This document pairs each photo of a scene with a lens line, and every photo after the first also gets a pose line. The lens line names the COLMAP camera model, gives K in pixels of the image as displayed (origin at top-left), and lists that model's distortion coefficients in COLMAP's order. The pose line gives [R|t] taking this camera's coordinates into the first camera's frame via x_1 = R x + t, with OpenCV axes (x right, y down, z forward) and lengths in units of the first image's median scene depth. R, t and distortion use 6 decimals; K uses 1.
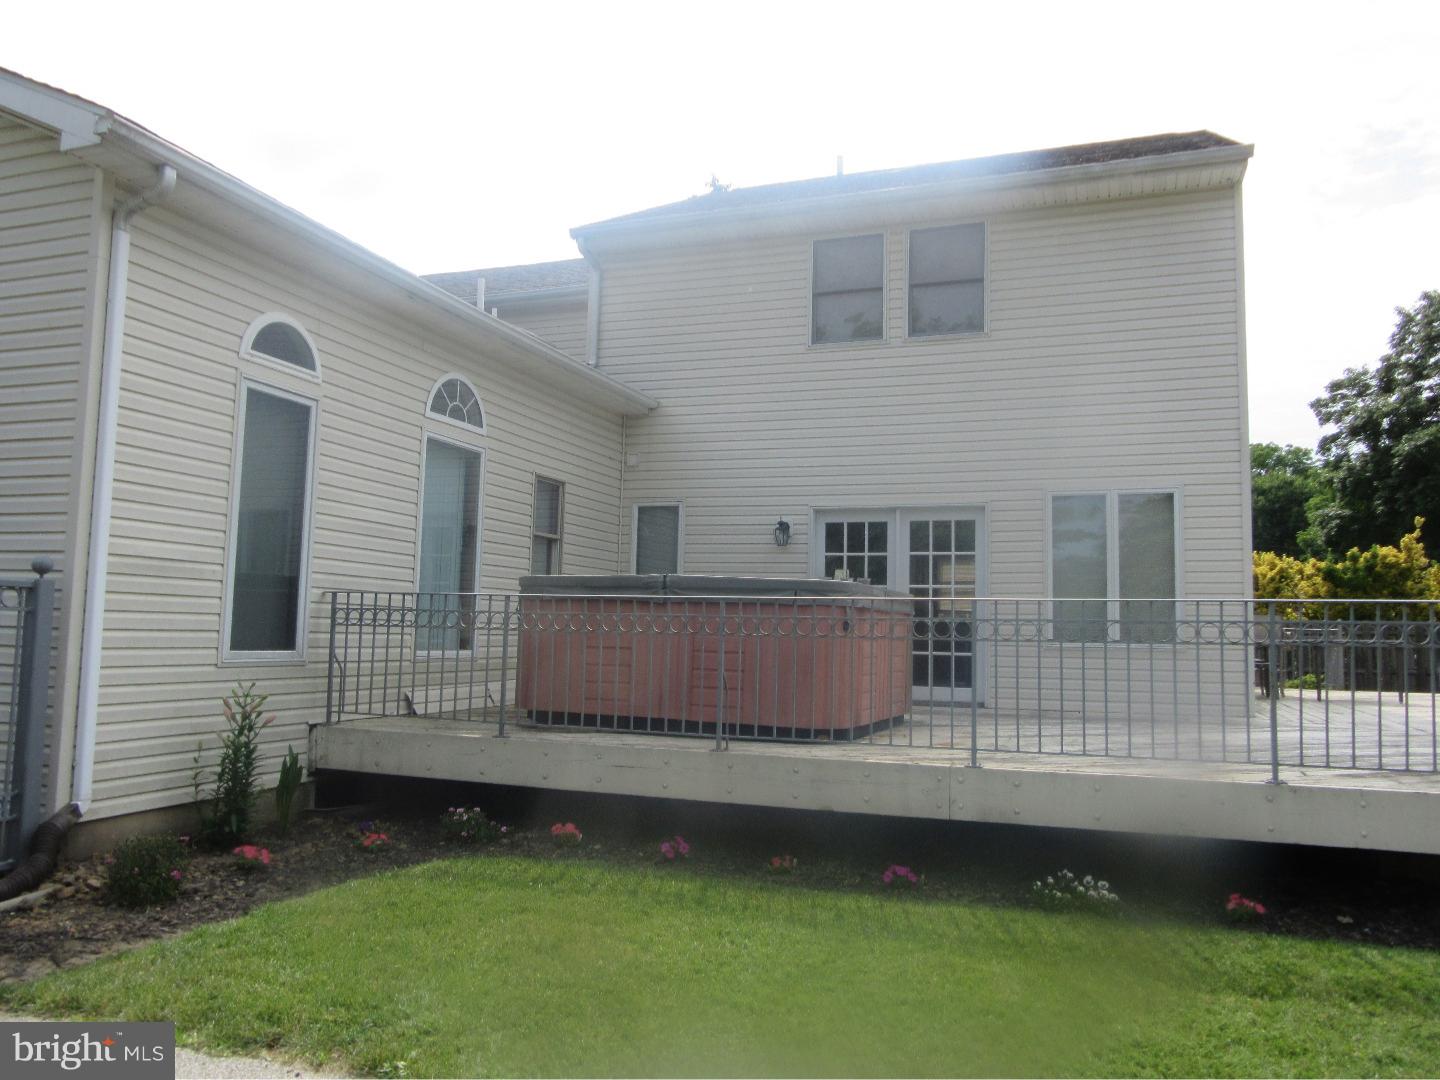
lens RADIAL K [[1068.4, 0, 723.3], [0, 1068.4, 540.7], [0, 0, 1]] dist [-0.002719, 0.001823]
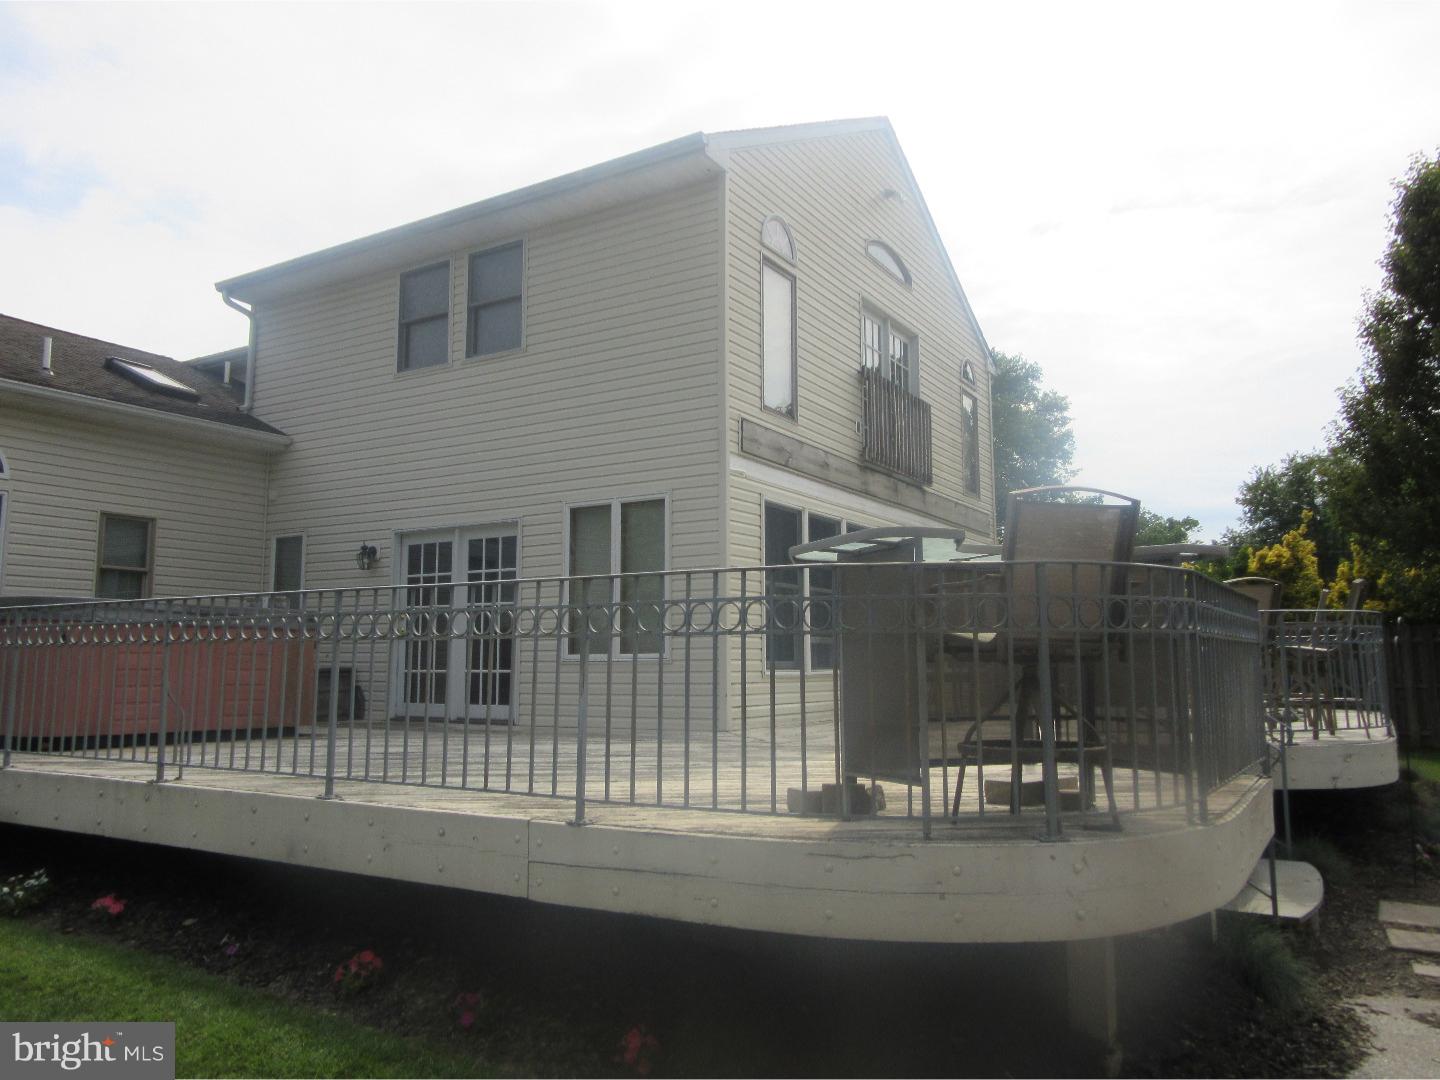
lens RADIAL K [[1068.4, 0, 721.0], [0, 1068.4, 537.0], [0, 0, 1]] dist [-0.002719, 0.001823]
pose [[0.979188, -0.046156, -0.197637, 0.608716], [0.038981, 0.998437, -0.040046, 0.028451], [0.199176, 0.031509, 0.979457, 0.061804]]
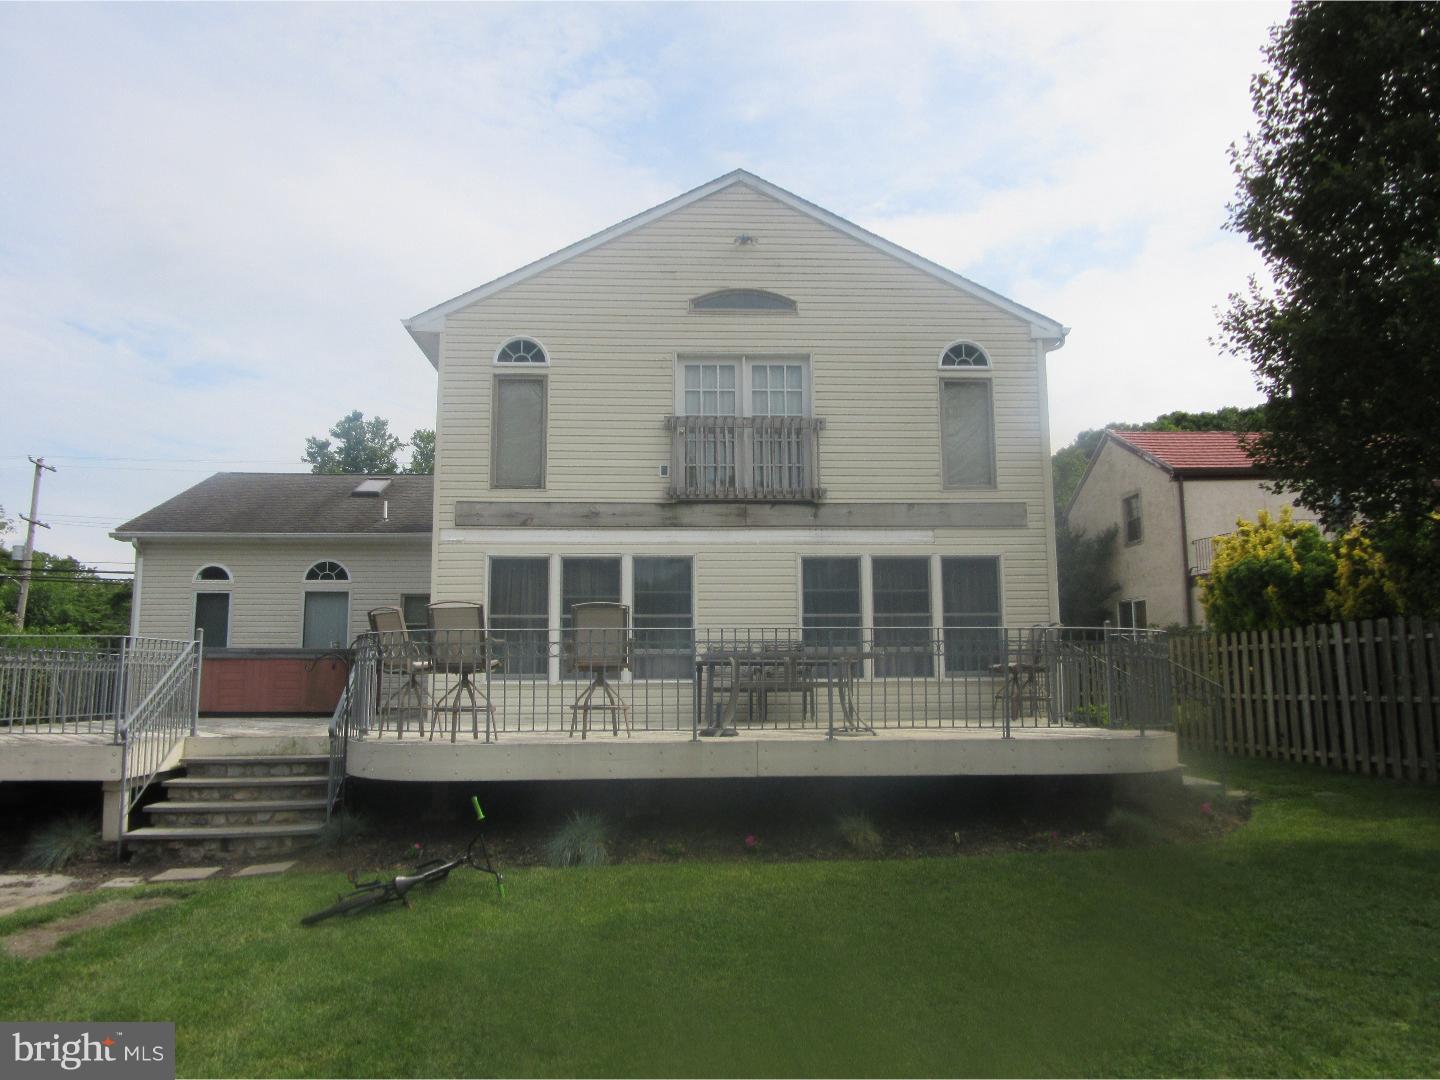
lens RADIAL K [[1068.4, 0, 719.9], [0, 1068.4, 536.6], [0, 0, 1]] dist [-0.002719, 0.001823]
pose [[0.384221, -0.143958, -0.911949, 2.267463], [0.092318, 0.988809, -0.117196, 0.151783], [0.918614, -0.039160, 0.393211, 1.055487]]
